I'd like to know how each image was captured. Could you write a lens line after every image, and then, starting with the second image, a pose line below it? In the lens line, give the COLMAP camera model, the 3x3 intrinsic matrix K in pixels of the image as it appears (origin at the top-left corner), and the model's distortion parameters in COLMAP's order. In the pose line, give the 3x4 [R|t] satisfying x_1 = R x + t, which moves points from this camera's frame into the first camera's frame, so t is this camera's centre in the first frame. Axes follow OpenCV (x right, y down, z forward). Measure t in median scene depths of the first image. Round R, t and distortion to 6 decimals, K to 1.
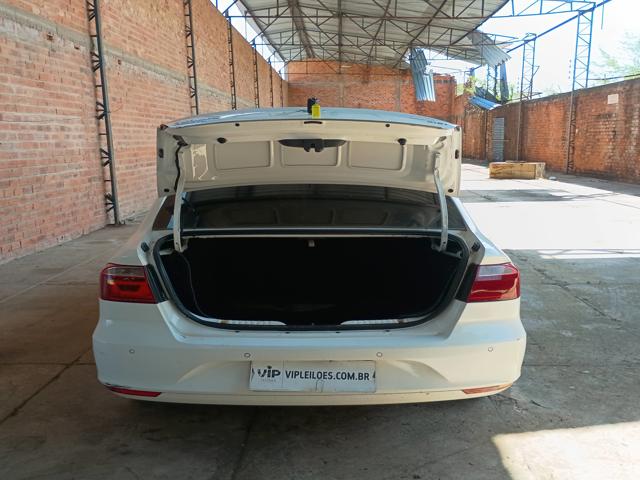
lens RADIAL K [[554.1, 0, 314.4], [0, 554.1, 276.6], [0, 0, 1]] dist [0.000502, -0.000669]
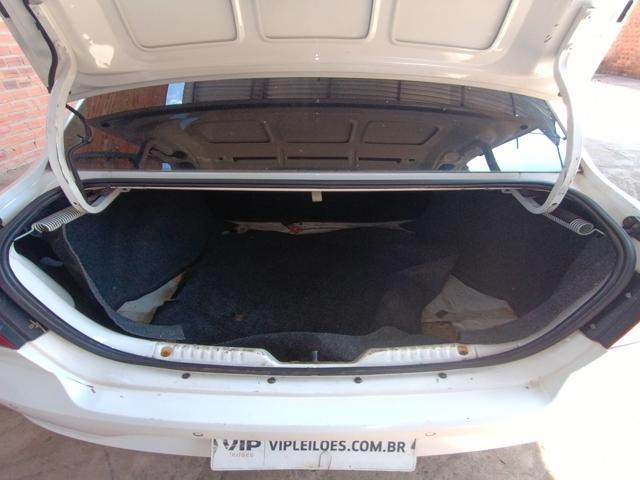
lens RADIAL K [[257.4, 0, 320.0], [0, 257.4, 240.0], [0, 0, 1]] dist [0.000302, 0.000072]
pose [[0.999700, 0.017024, -0.017617, 0.004457], [-0.008705, 0.919023, 0.394107, -0.129343], [0.022900, -0.393835, 0.918896, 0.744297]]
